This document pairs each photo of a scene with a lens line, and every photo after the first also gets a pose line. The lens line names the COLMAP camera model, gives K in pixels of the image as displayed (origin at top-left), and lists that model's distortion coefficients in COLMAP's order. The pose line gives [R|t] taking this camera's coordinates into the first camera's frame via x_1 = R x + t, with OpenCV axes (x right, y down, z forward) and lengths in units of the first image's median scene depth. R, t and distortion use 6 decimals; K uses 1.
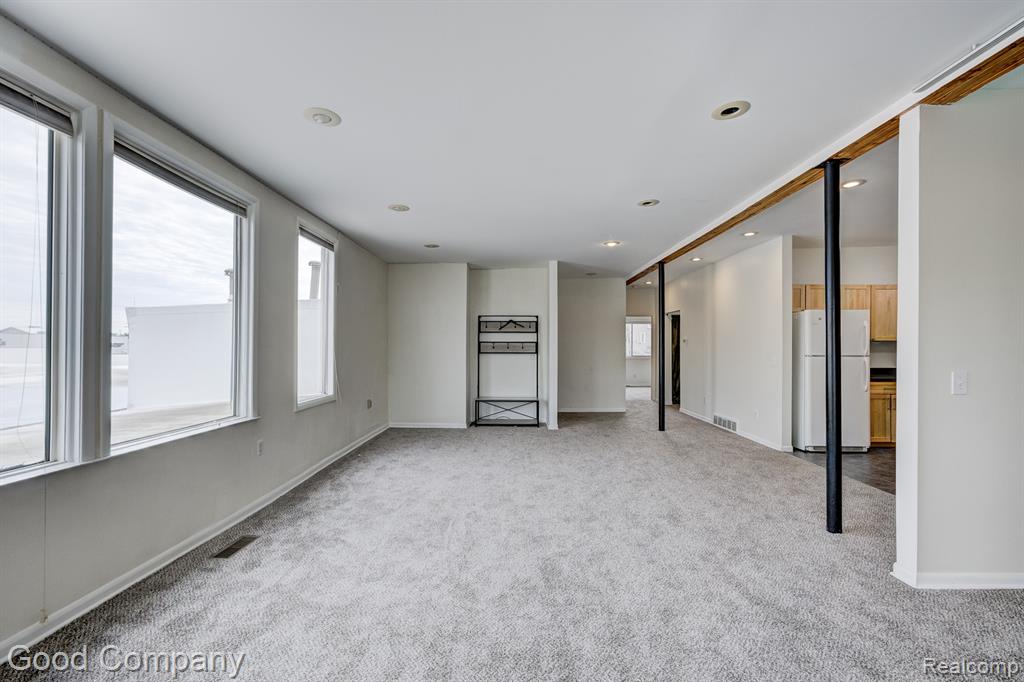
lens RADIAL K [[432.8, 0, 514.5], [0, 432.8, 345.0], [0, 0, 1]] dist [-0.031699, 0.017970]
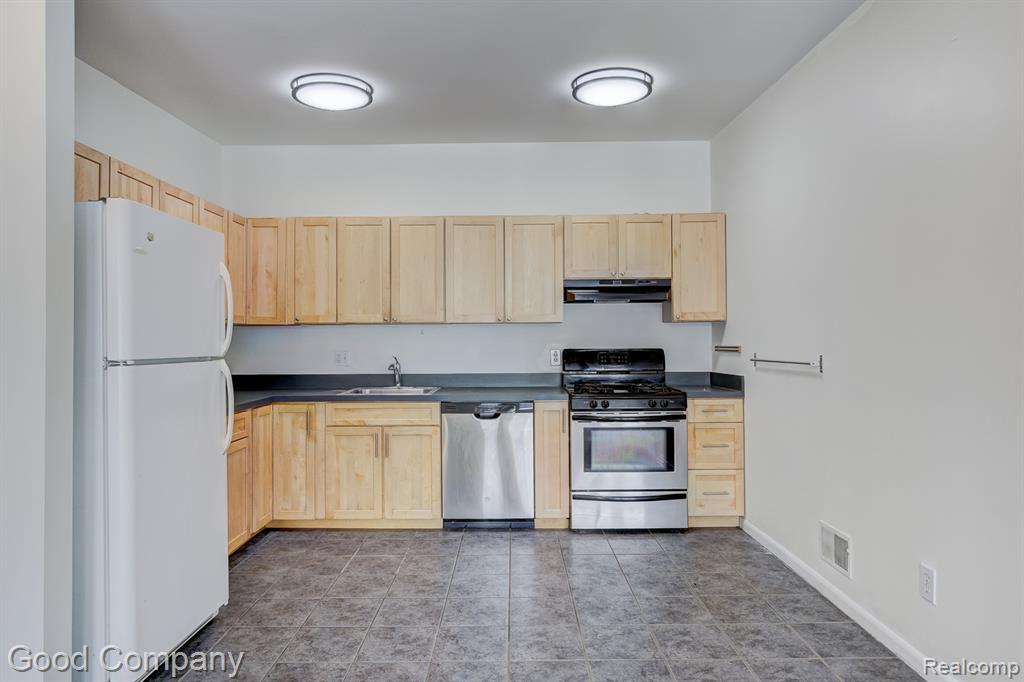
lens RADIAL K [[632.1, 0, 507.8], [0, 632.1, 334.3], [0, 0, 1]] dist [-0.013121, 0.000701]
pose [[0.000208, 0.012477, 0.999922, 0.342751], [0.001399, 0.999921, -0.012477, 0.015370], [-0.999999, 0.001402, 0.000190, 0.933097]]
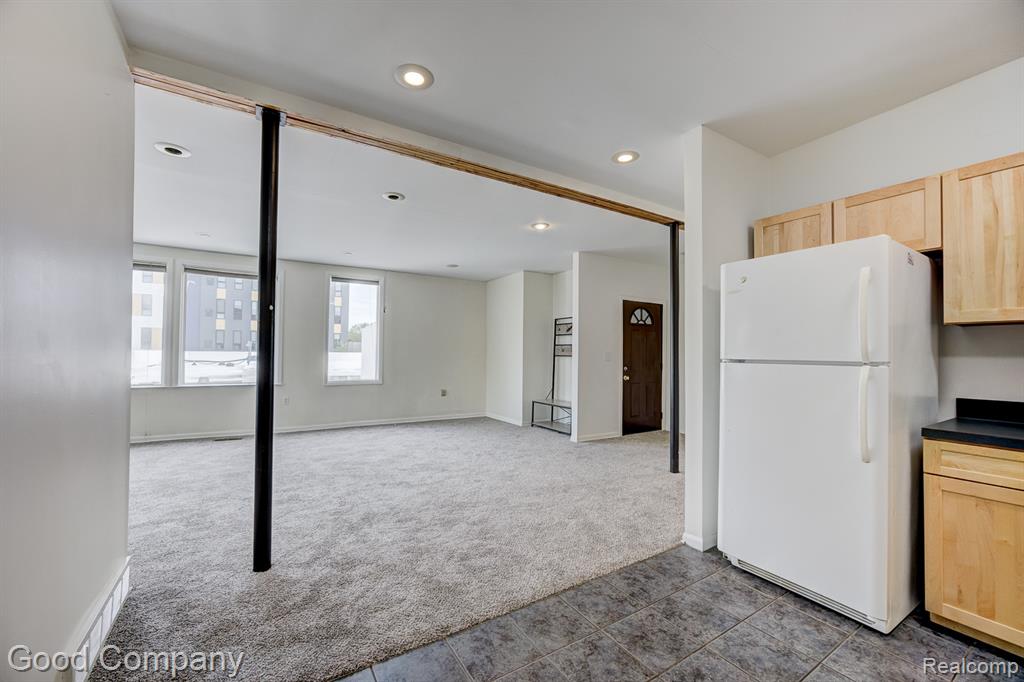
lens RADIAL K [[411.1, 0, 508.2], [0, 411.1, 345.7], [0, 0, 1]] dist [-0.003342, 0.000120]
pose [[0.536099, -0.013831, -0.844042, 1.176474], [-0.002222, 0.999839, -0.017795, 0.021829], [0.844152, 0.011416, 0.535982, 0.690050]]
